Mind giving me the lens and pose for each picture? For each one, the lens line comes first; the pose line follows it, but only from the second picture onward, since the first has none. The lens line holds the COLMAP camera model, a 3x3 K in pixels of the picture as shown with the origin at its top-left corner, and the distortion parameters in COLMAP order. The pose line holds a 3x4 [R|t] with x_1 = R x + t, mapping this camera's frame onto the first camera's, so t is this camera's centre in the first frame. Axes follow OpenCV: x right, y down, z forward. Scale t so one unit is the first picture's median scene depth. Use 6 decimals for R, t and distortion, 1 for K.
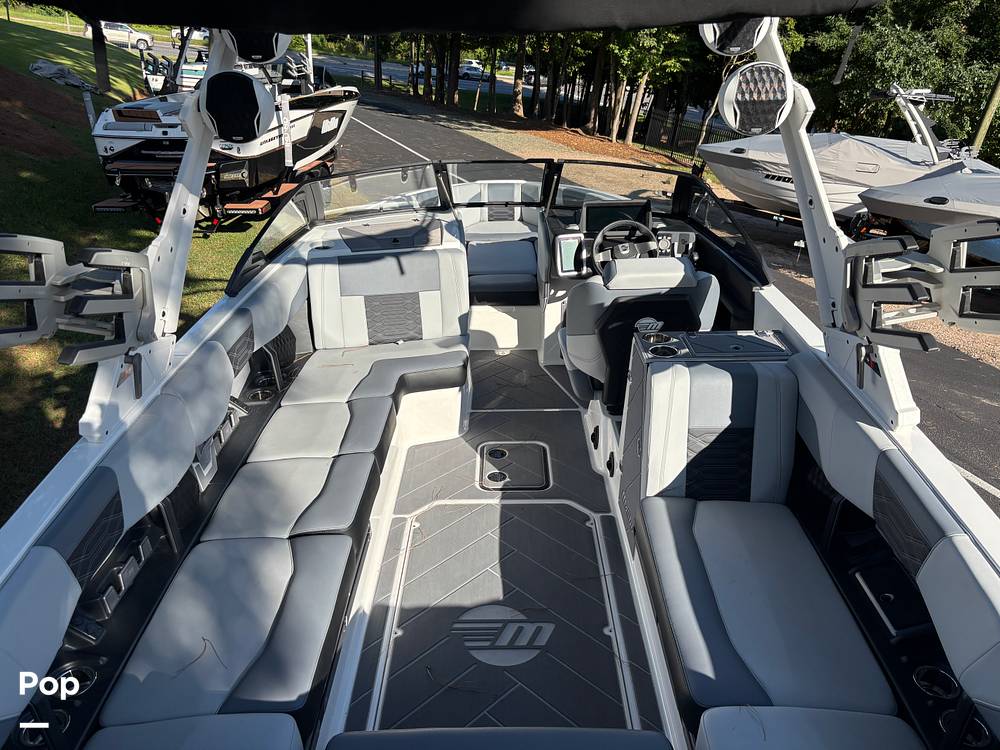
lens RADIAL K [[762.3, 0, 506.4], [0, 762.3, 375.5], [0, 0, 1]] dist [0.043824, -0.057537]
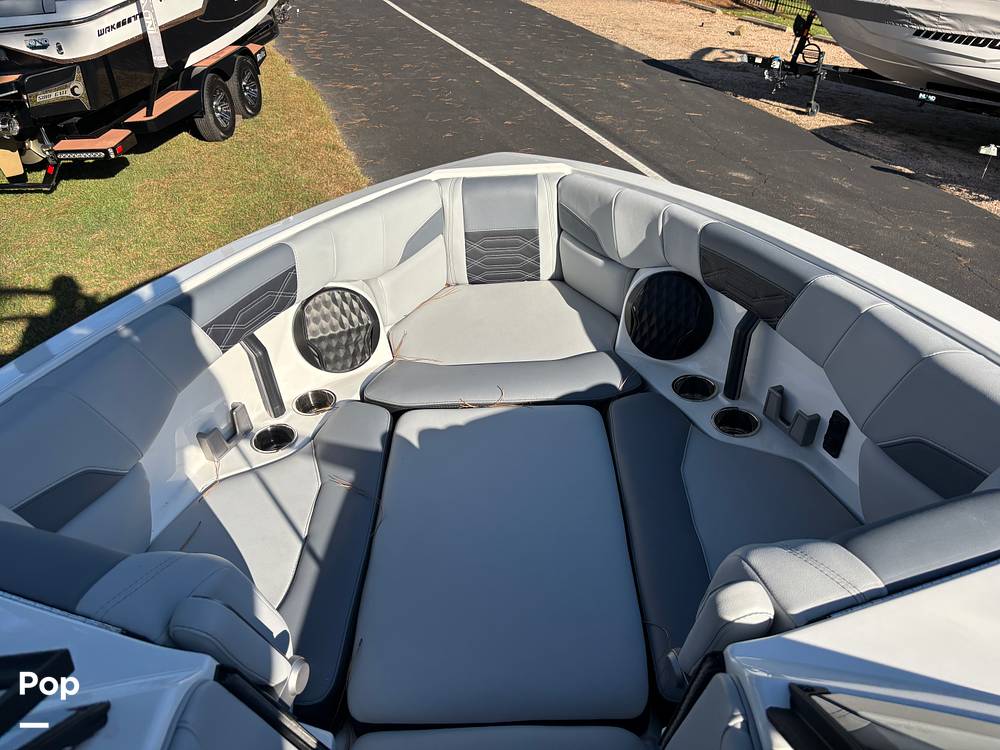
lens RADIAL K [[771.5, 0, 493.8], [0, 771.5, 373.9], [0, 0, 1]] dist [0.001657, -0.002876]
pose [[0.998305, -0.024694, -0.052702, 0.003739], [0.033567, 0.984037, 0.174768, -0.119132], [0.047545, -0.176241, 0.983198, 0.333268]]
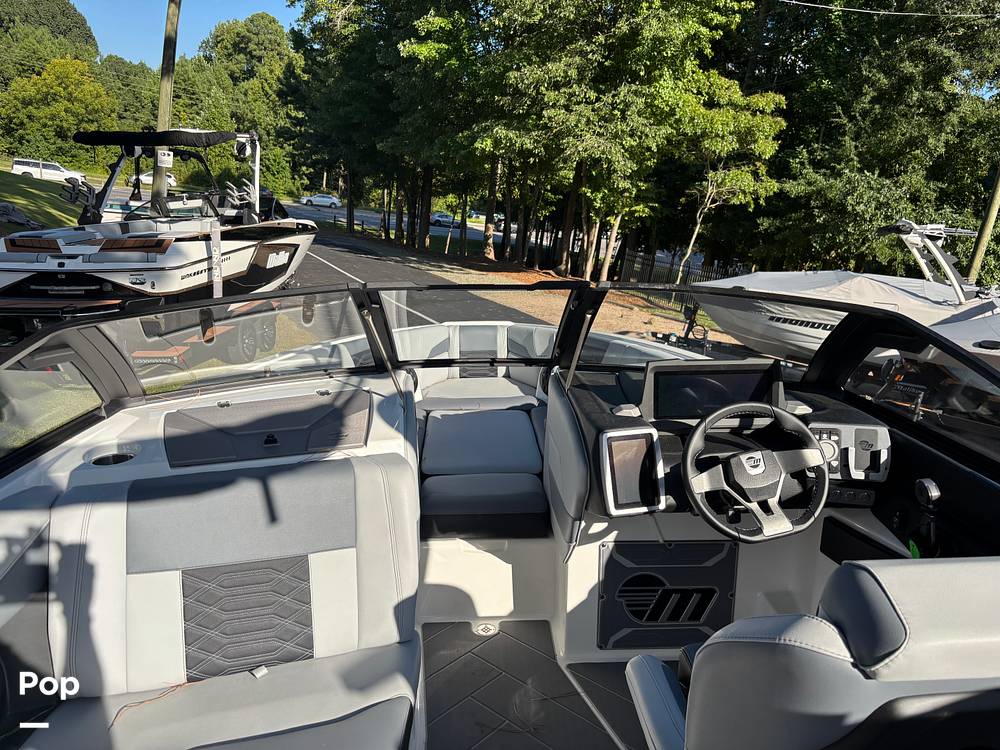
lens RADIAL K [[759.6, 0, 504.8], [0, 759.6, 373.9], [0, 0, 1]] dist [0.057128, -0.073602]
pose [[0.999310, -0.002166, 0.037076, -0.004364], [0.008769, 0.983830, -0.178890, -0.043299], [-0.036089, 0.179091, 0.983170, 0.168989]]
